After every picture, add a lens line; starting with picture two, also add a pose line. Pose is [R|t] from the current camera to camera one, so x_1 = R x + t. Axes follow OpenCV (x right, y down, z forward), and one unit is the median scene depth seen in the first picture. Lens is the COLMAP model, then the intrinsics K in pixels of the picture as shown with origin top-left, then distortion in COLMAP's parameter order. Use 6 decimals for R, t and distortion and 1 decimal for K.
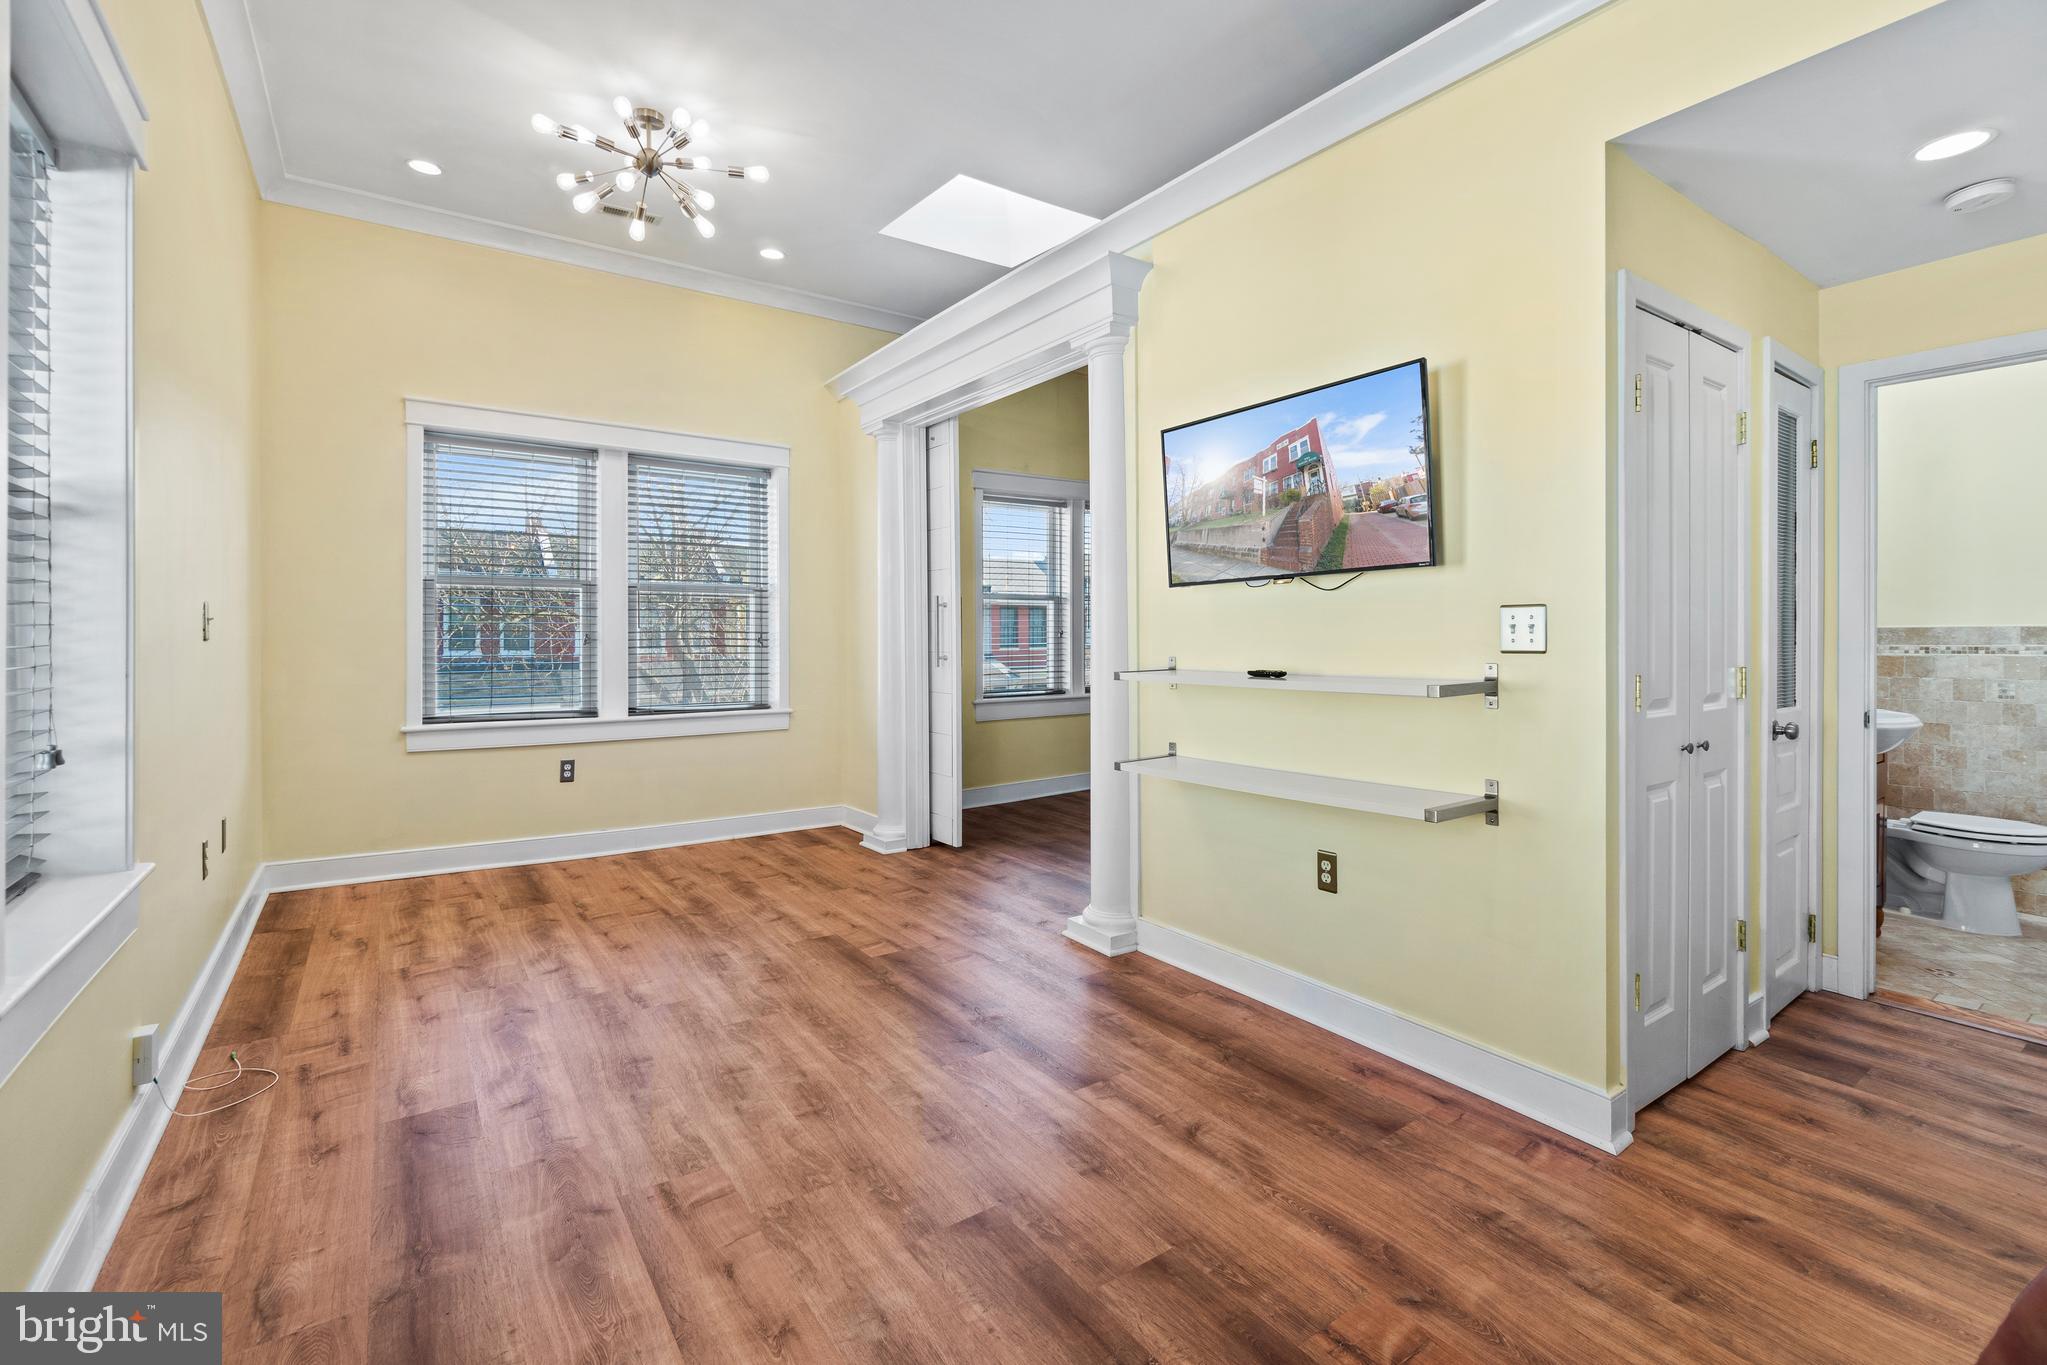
lens RADIAL K [[890.2, 0, 996.3], [0, 890.2, 638.3], [0, 0, 1]] dist [-0.004134, 0.000954]
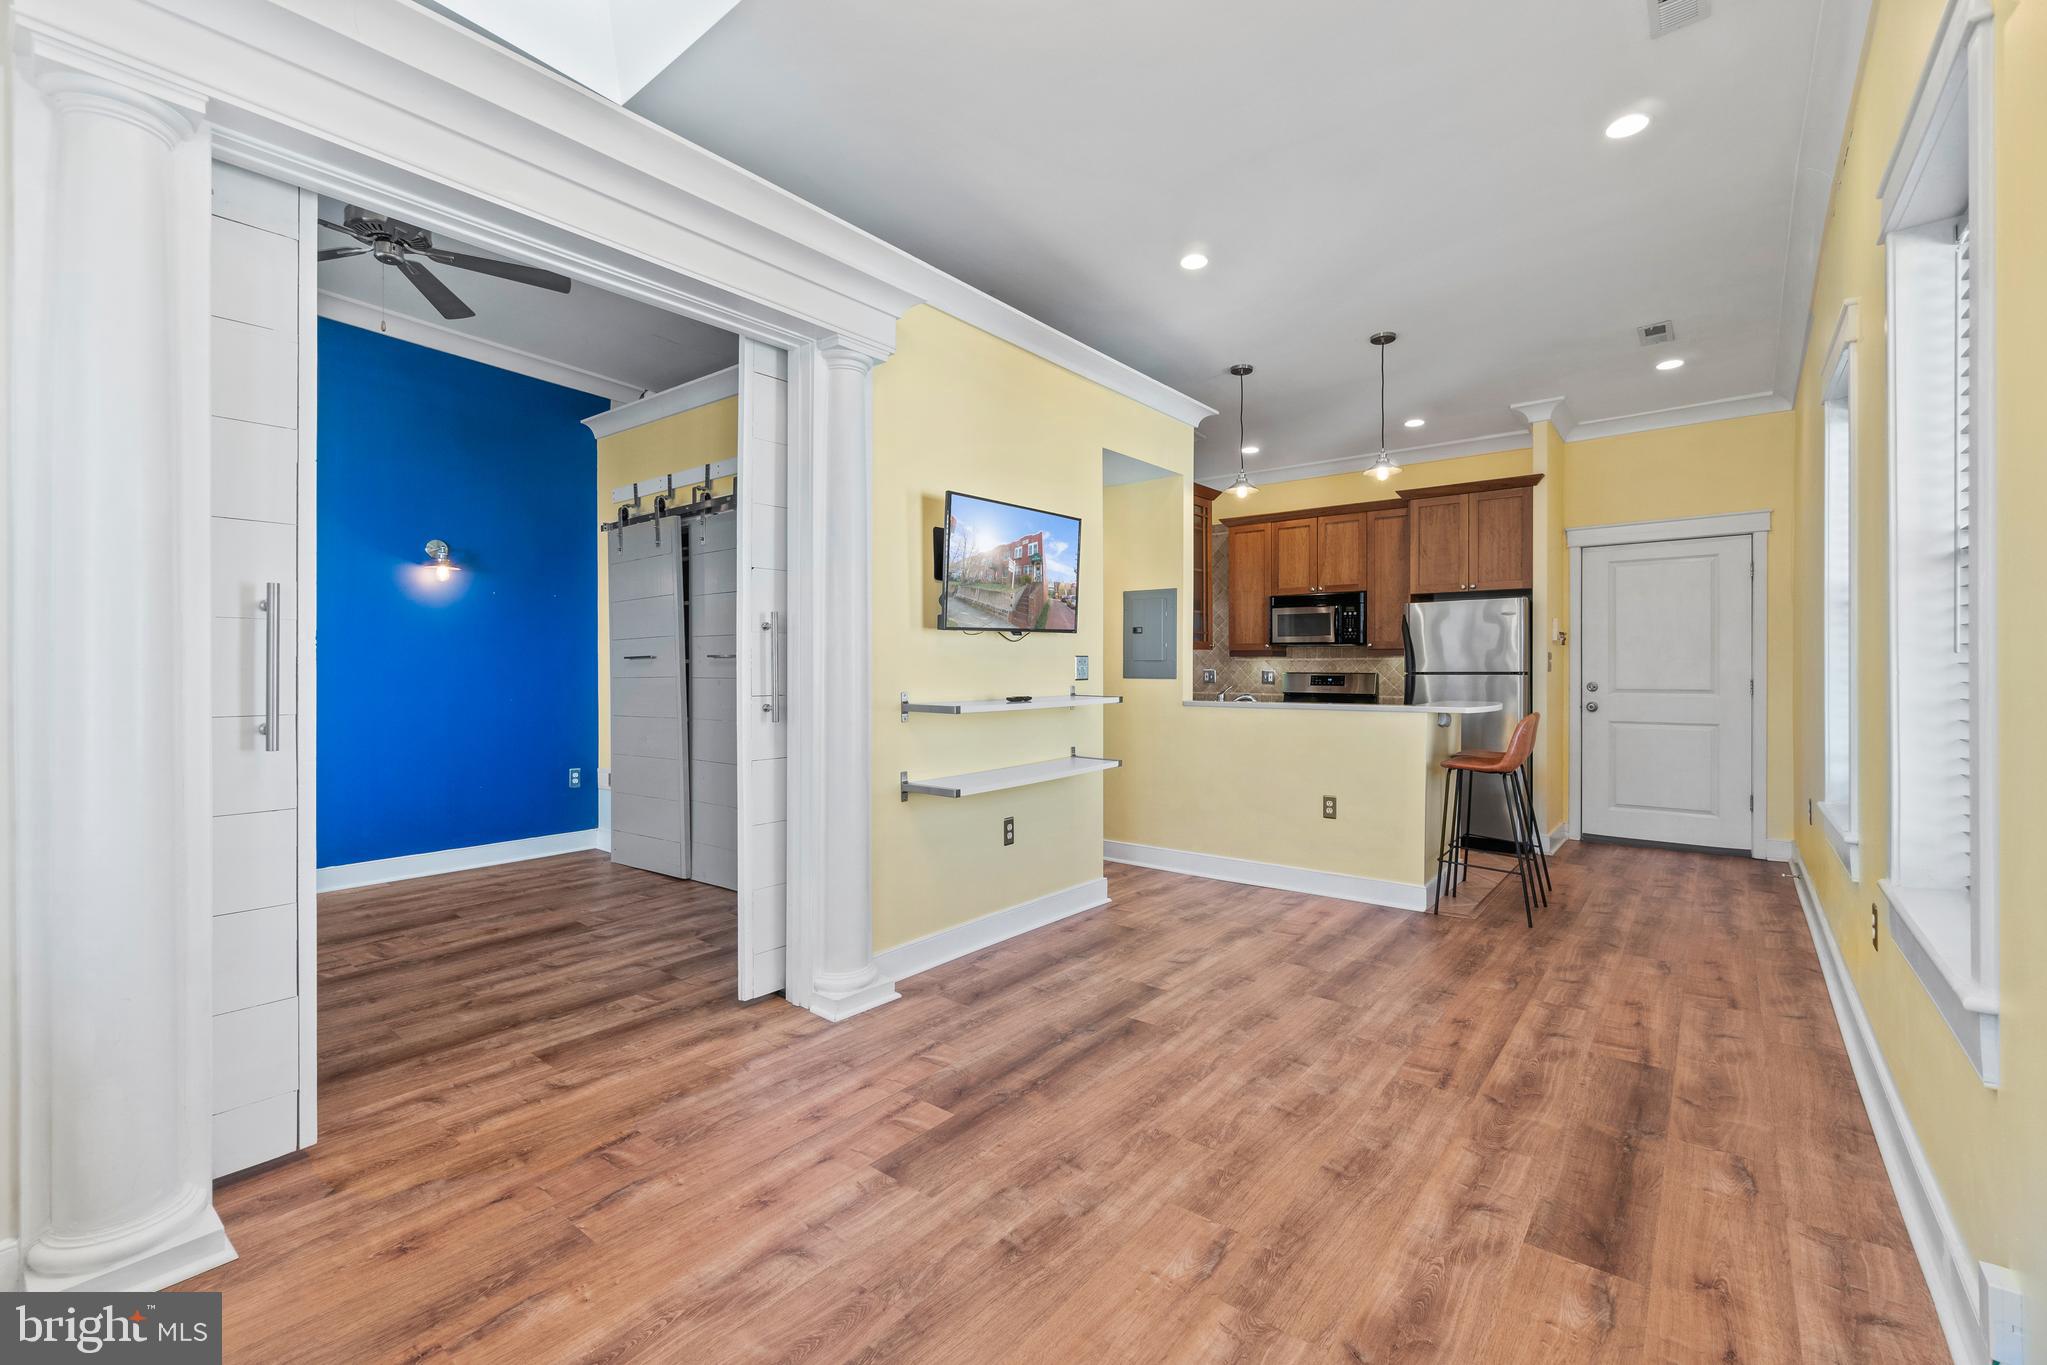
lens RADIAL K [[885.0, 0, 1011.2], [0, 885.0, 662.8], [0, 0, 1]] dist [-0.004389, 0.004573]
pose [[-0.291625, 0.006603, 0.956510, -1.039858], [0.003774, 0.999976, -0.005752, -0.009516], [-0.956525, 0.001932, -0.291643, 1.426605]]
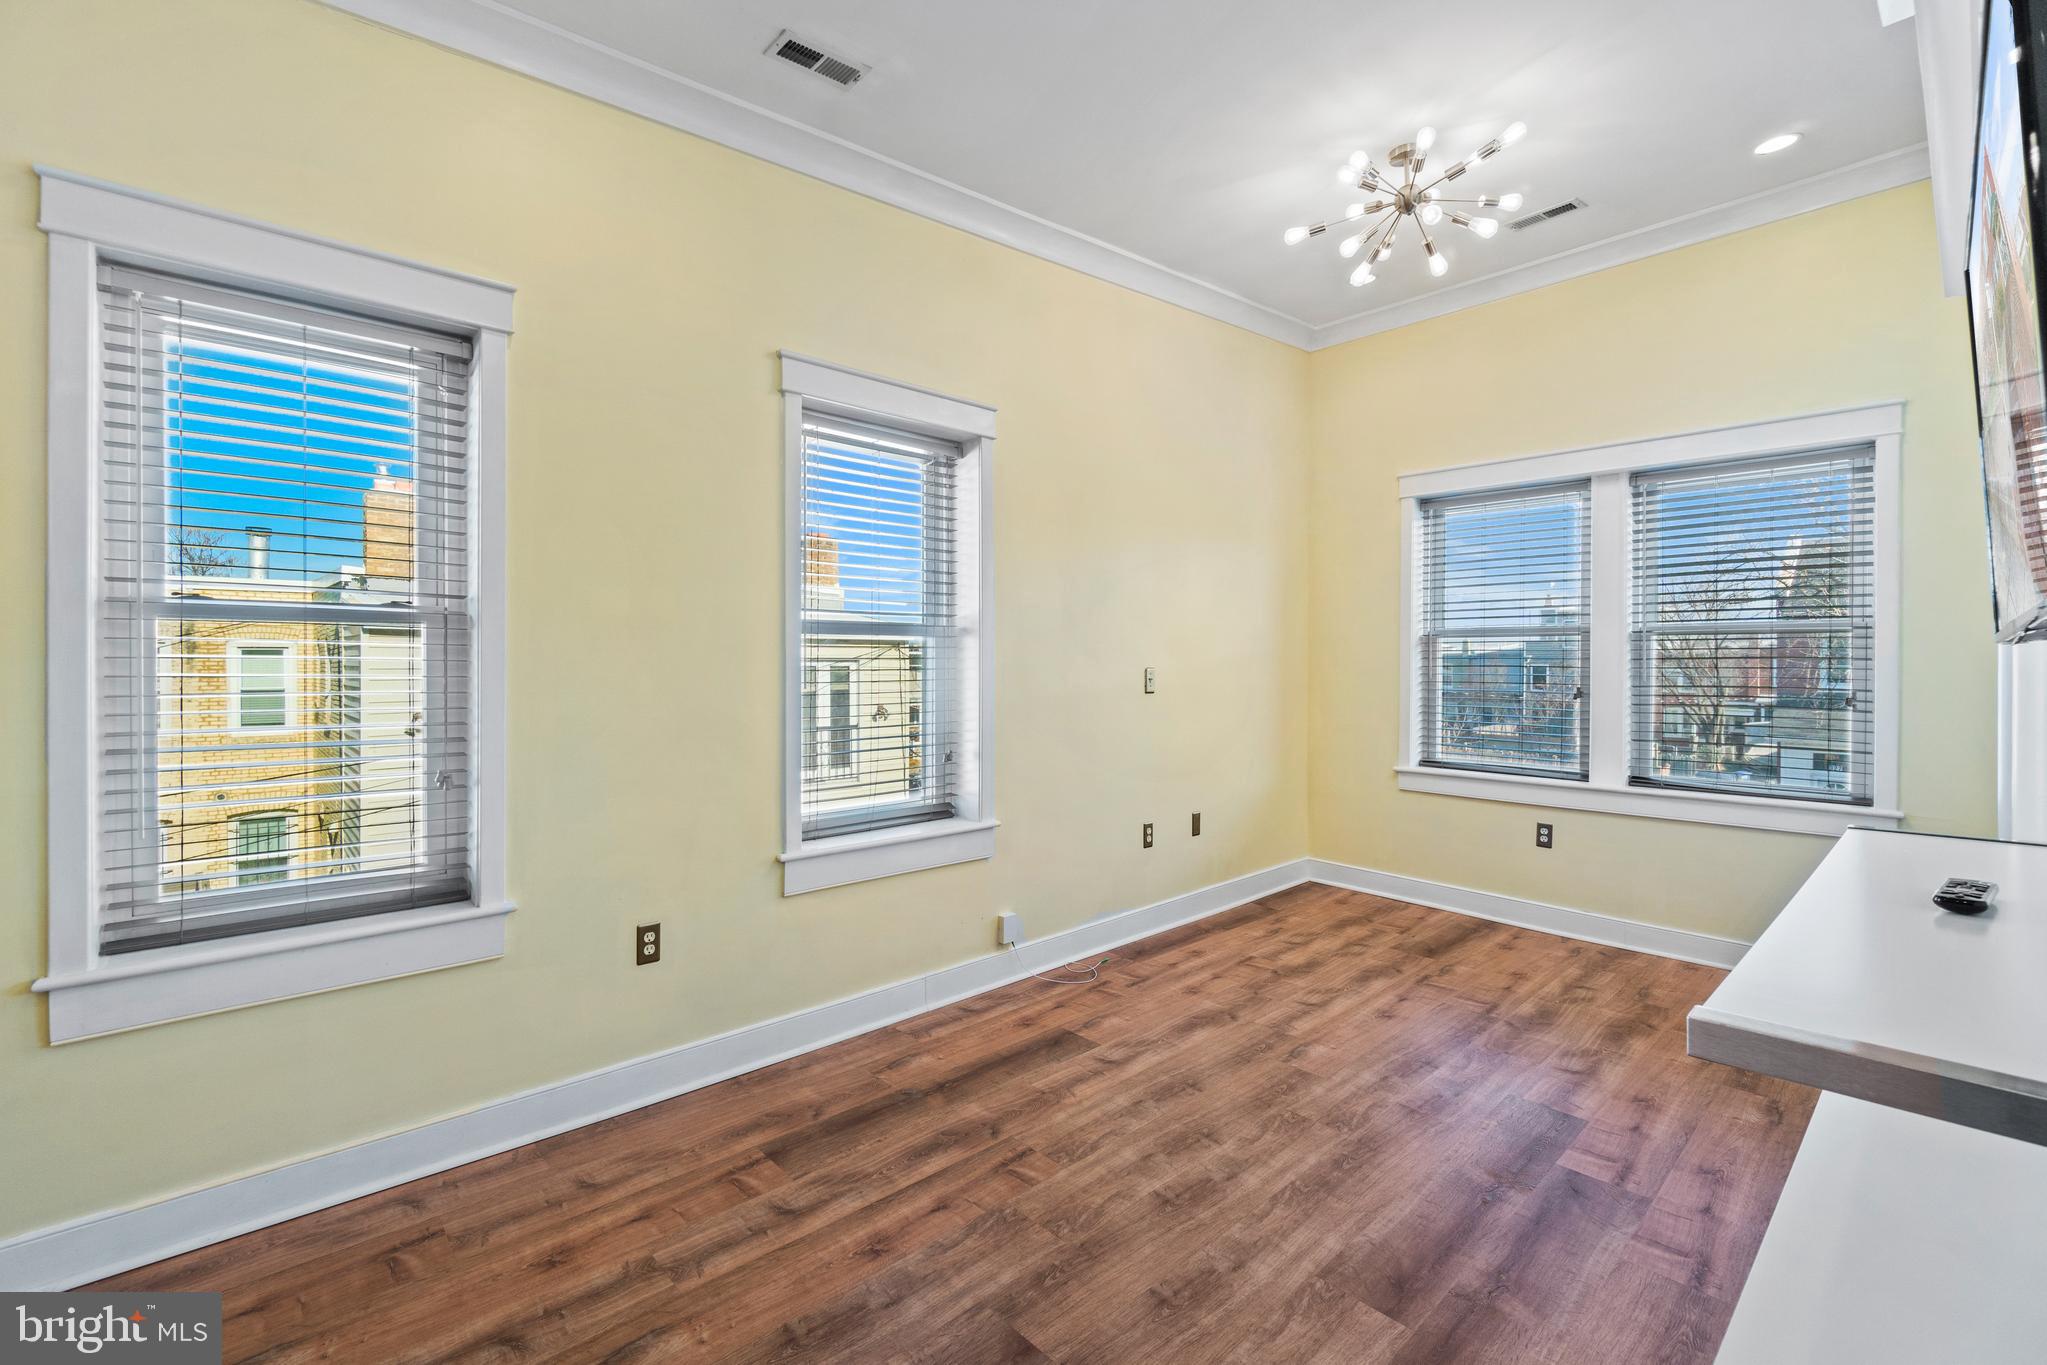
lens RADIAL K [[877.7, 0, 1012.4], [0, 877.7, 668.3], [0, 0, 1]] dist [-0.000154, 0.000775]
pose [[0.142785, 0.008446, -0.989718, 0.603216], [-0.002555, 0.999963, 0.008165, -0.054687], [0.989750, 0.001363, 0.142802, 0.569217]]
